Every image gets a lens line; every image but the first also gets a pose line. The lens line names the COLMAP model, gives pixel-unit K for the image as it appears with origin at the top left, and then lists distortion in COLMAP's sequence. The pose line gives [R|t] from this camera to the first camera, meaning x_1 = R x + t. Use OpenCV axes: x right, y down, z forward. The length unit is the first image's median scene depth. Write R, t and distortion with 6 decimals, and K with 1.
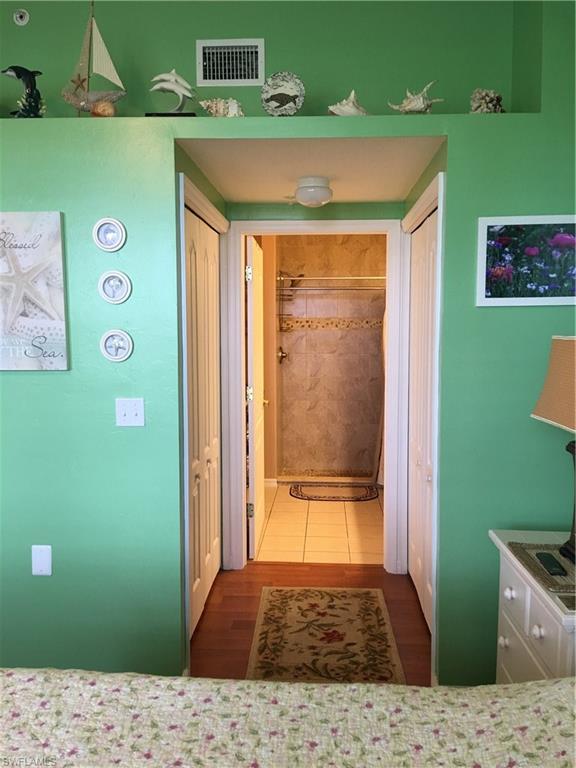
lens RADIAL K [[655.9, 0, 288.5], [0, 655.9, 376.5], [0, 0, 1]] dist [0.043350, -0.004843]
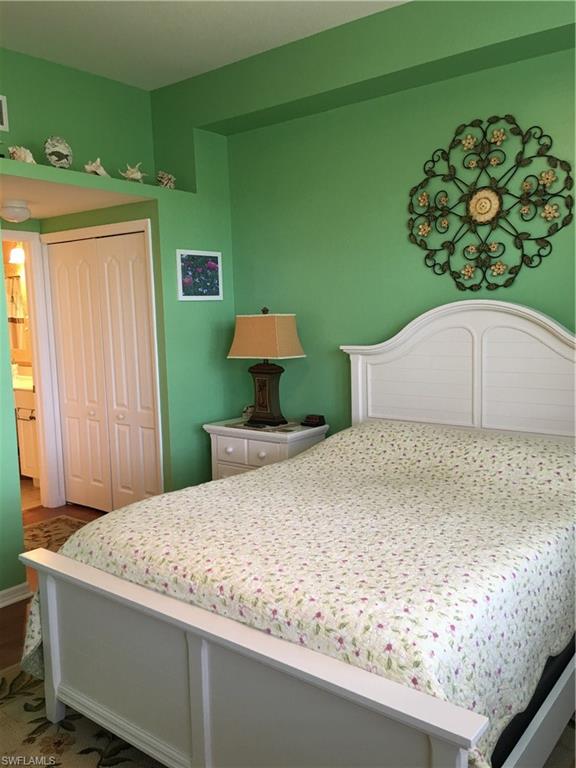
lens RADIAL K [[655.9, 0, 287.7], [0, 655.9, 386.7], [0, 0, 1]] dist [0.043350, -0.004843]
pose [[0.579989, -0.110139, 0.807144, -0.936384], [0.091516, 0.993355, 0.069787, 0.021696], [-0.809467, 0.033391, 0.586215, -0.223057]]
